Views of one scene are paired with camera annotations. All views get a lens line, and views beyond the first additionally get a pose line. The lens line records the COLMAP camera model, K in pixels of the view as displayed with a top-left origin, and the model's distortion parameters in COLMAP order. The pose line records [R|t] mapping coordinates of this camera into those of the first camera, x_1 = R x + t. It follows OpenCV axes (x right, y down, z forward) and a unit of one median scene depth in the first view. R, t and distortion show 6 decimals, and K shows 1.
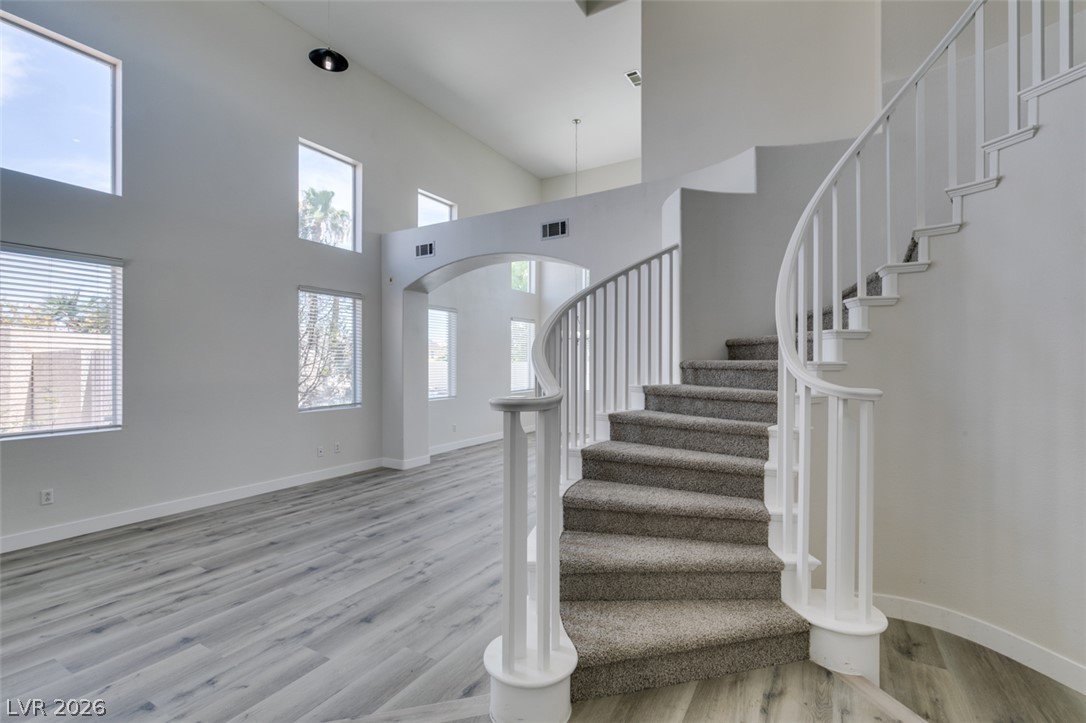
lens RADIAL K [[484.2, 0, 541.6], [0, 484.2, 363.7], [0, 0, 1]] dist [0.000890, -0.000097]
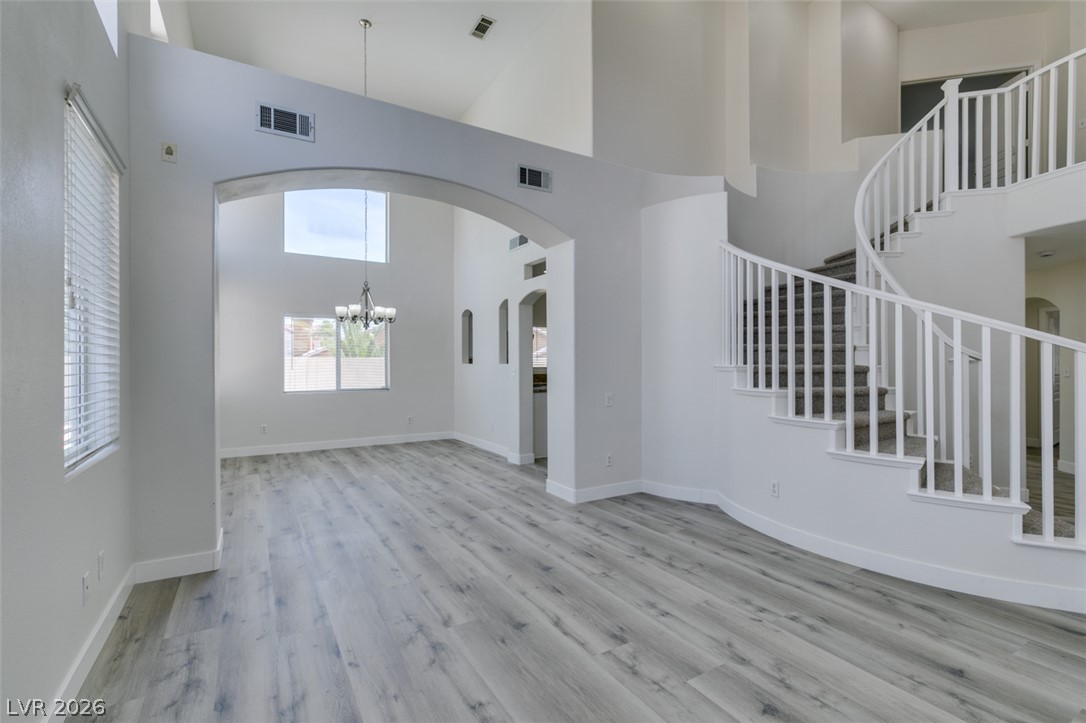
lens RADIAL K [[485.6, 0, 539.6], [0, 485.6, 366.6], [0, 0, 1]] dist [-0.000126, 0.000466]
pose [[0.478204, -0.009707, 0.878195, -0.697669], [0.003551, 0.999952, 0.009120, 0.025527], [-0.878241, -0.001242, 0.478216, 0.636735]]
